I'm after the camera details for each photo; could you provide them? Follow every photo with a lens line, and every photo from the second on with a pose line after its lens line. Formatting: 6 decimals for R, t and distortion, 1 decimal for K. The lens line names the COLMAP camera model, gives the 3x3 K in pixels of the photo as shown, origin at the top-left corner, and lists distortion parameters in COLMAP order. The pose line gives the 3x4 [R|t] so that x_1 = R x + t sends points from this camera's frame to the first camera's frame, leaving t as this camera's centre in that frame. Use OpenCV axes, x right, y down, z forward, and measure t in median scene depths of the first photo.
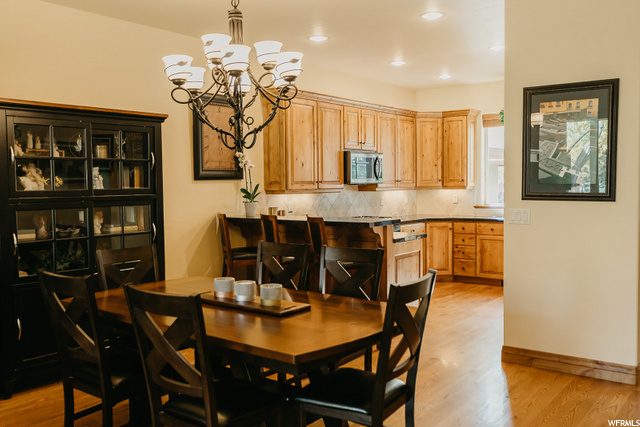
lens RADIAL K [[598.2, 0, 320.0], [0, 598.2, 213.5], [0, 0, 1]] dist [0.059831, 0.001389]
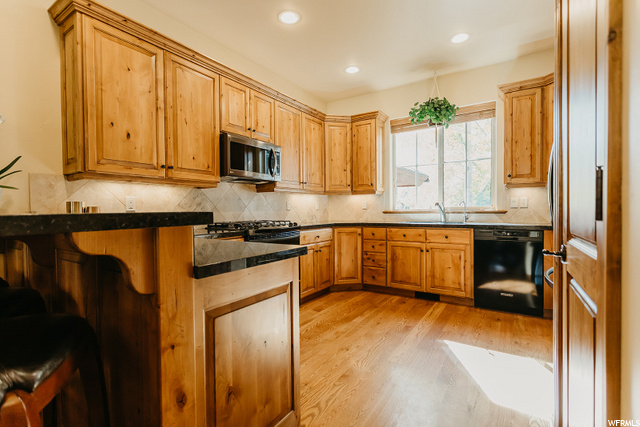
lens RADIAL K [[305.7, 0, 315.2], [0, 305.7, 215.1], [0, 0, 1]] dist [-0.000659, 0.001249]
pose [[0.998157, 0.002005, 0.060656, 0.118480], [0.000043, 0.999430, -0.033748, 0.011340], [-0.060689, 0.033688, 0.997588, 0.523278]]
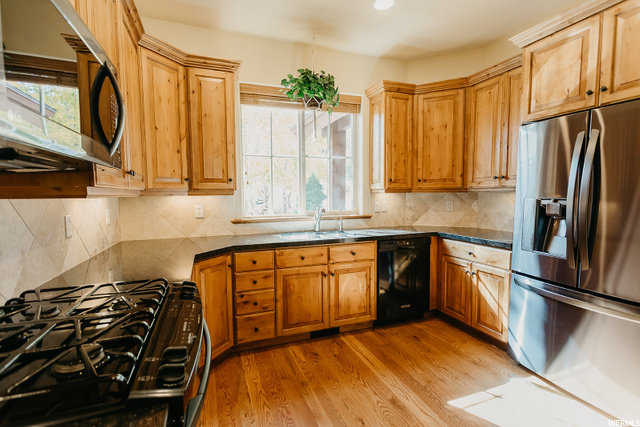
lens RADIAL K [[305.7, 0, 315.2], [0, 305.7, 215.1], [0, 0, 1]] dist [-0.000659, 0.001249]
pose [[0.536848, -0.053030, 0.842011, 0.023482], [0.043801, 0.998429, 0.034955, -0.027818], [-0.842541, 0.018115, 0.538327, 0.778938]]
